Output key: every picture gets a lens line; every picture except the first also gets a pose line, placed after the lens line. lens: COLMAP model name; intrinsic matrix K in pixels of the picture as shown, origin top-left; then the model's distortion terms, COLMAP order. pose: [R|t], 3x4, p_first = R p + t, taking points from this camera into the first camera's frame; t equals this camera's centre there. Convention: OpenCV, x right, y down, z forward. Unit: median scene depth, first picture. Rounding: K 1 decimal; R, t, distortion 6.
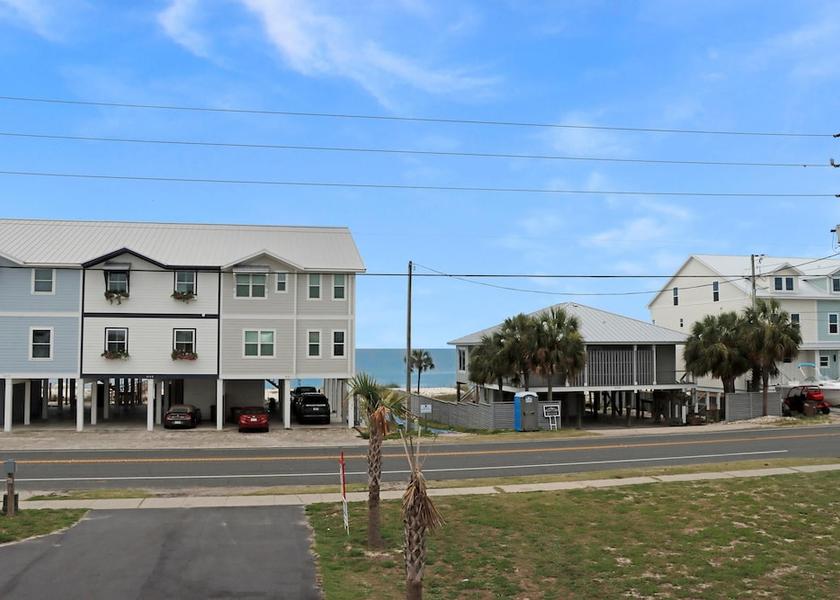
lens RADIAL K [[744.9, 0, 422.7], [0, 744.9, 299.7], [0, 0, 1]] dist [-0.184862, 0.155945]
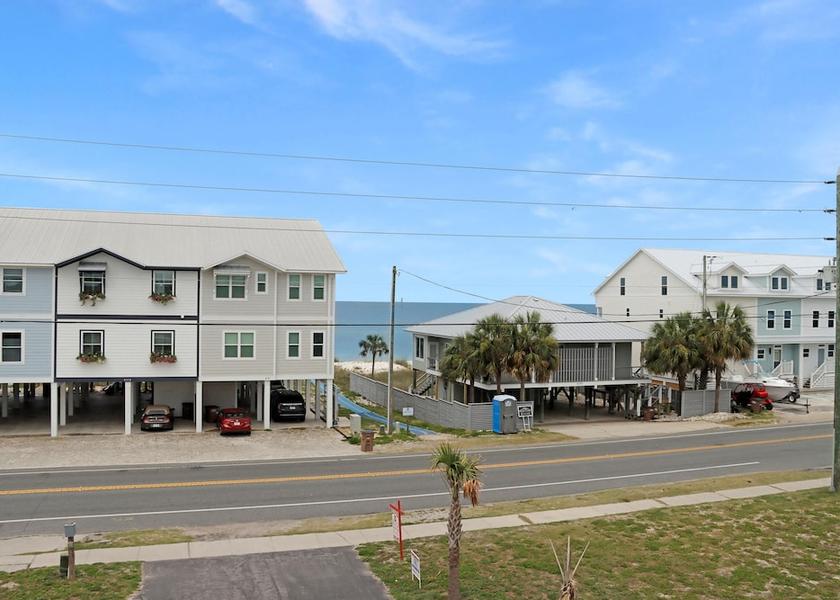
lens RADIAL K [[744.9, 0, 423.0], [0, 744.9, 291.4], [0, 0, 1]] dist [-0.184862, 0.155945]
pose [[0.992177, 0.014722, 0.123968, -0.103920], [-0.021150, 0.998490, 0.050693, -0.070315], [-0.123034, -0.052918, 0.990991, -0.006122]]
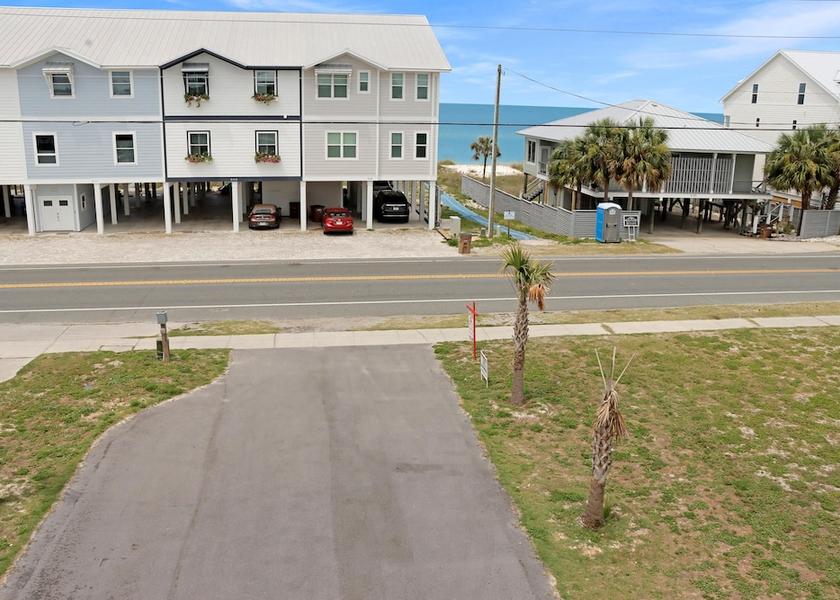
lens RADIAL K [[744.9, 0, 415.1], [0, 744.9, 305.7], [0, 0, 1]] dist [-0.184862, 0.155945]
pose [[0.998265, 0.033861, -0.048178, -0.070790], [-0.016148, 0.944186, 0.329017, -0.066969], [0.056630, -0.327669, 0.943094, 0.000578]]
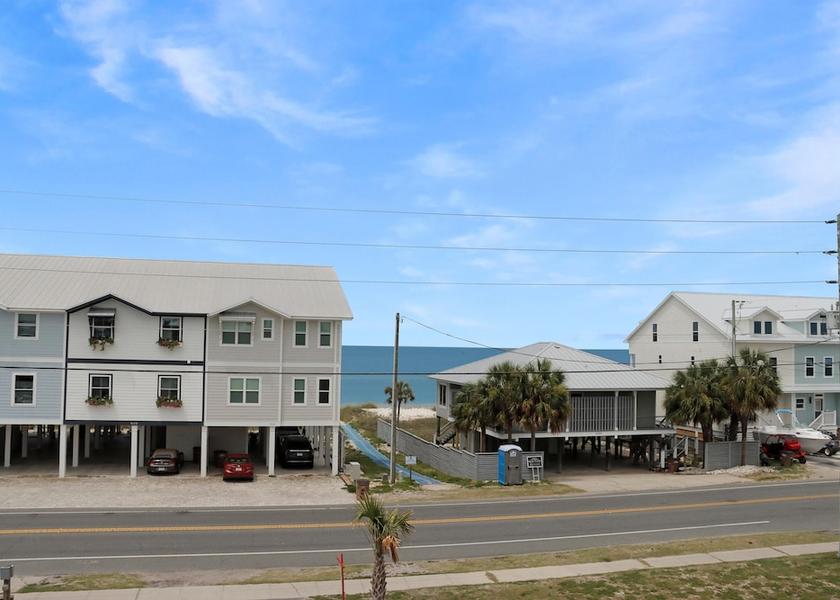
lens RADIAL K [[744.9, 0, 415.1], [0, 744.9, 293.9], [0, 0, 1]] dist [-0.184862, 0.155945]
pose [[0.999442, 0.019037, 0.027444, -0.021557], [-0.018904, 0.999808, -0.005084, -0.073495], [-0.027536, 0.004563, 0.999610, -0.001551]]
